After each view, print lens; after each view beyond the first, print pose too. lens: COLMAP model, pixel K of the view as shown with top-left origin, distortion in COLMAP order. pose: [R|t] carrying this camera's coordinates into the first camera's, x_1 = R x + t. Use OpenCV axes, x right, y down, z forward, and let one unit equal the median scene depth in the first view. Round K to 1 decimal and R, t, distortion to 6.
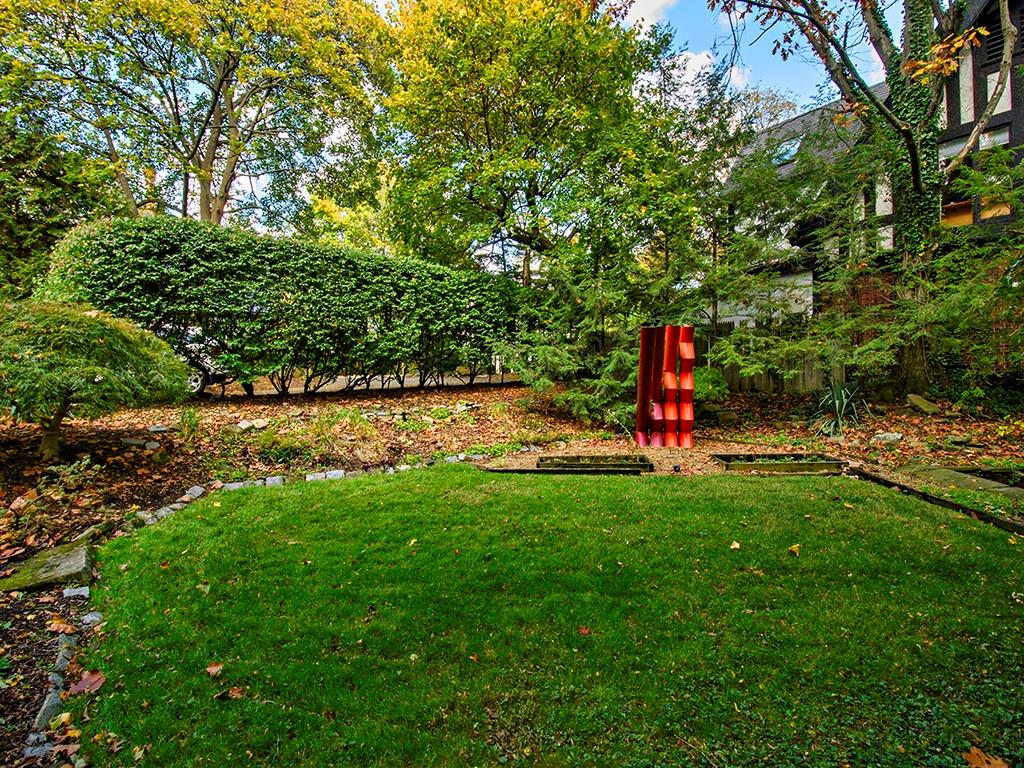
lens RADIAL K [[454.8, 0, 521.8], [0, 454.8, 388.7], [0, 0, 1]] dist [0.007158, -0.001012]
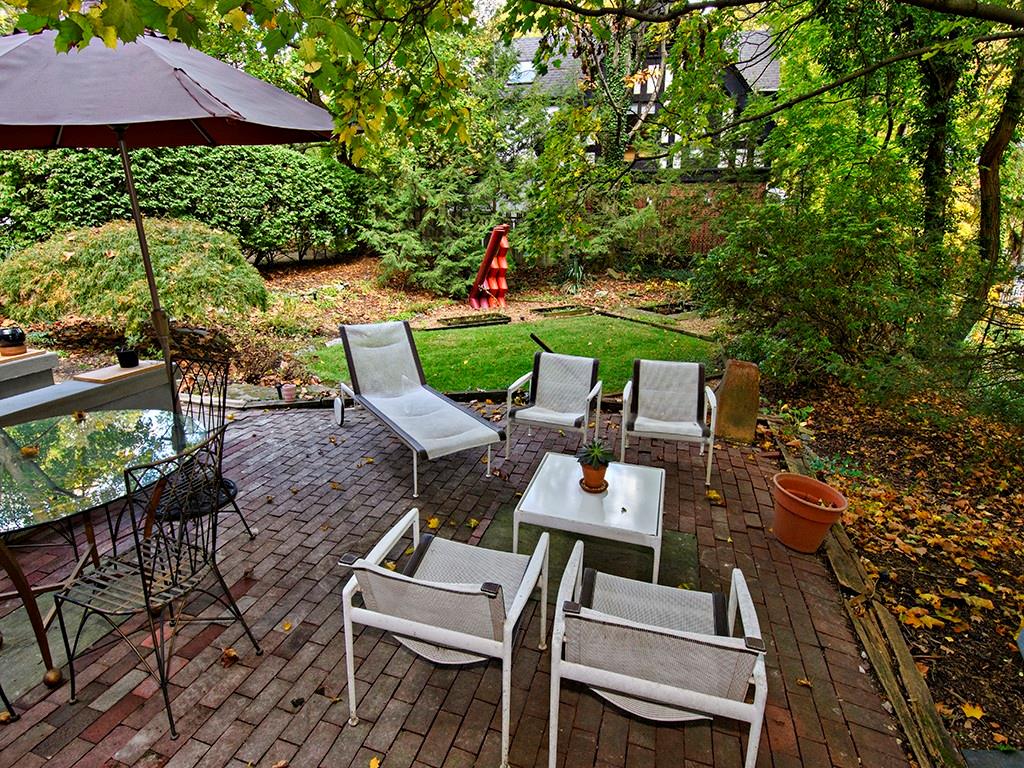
lens RADIAL K [[560.9, 0, 506.9], [0, 560.9, 378.9], [0, 0, 1]] dist [-0.000082, -0.000156]
pose [[0.796079, -0.140995, 0.588539, -0.778388], [-0.001474, 0.972028, 0.234860, -0.078942], [-0.605190, -0.187834, 0.773604, -0.505046]]
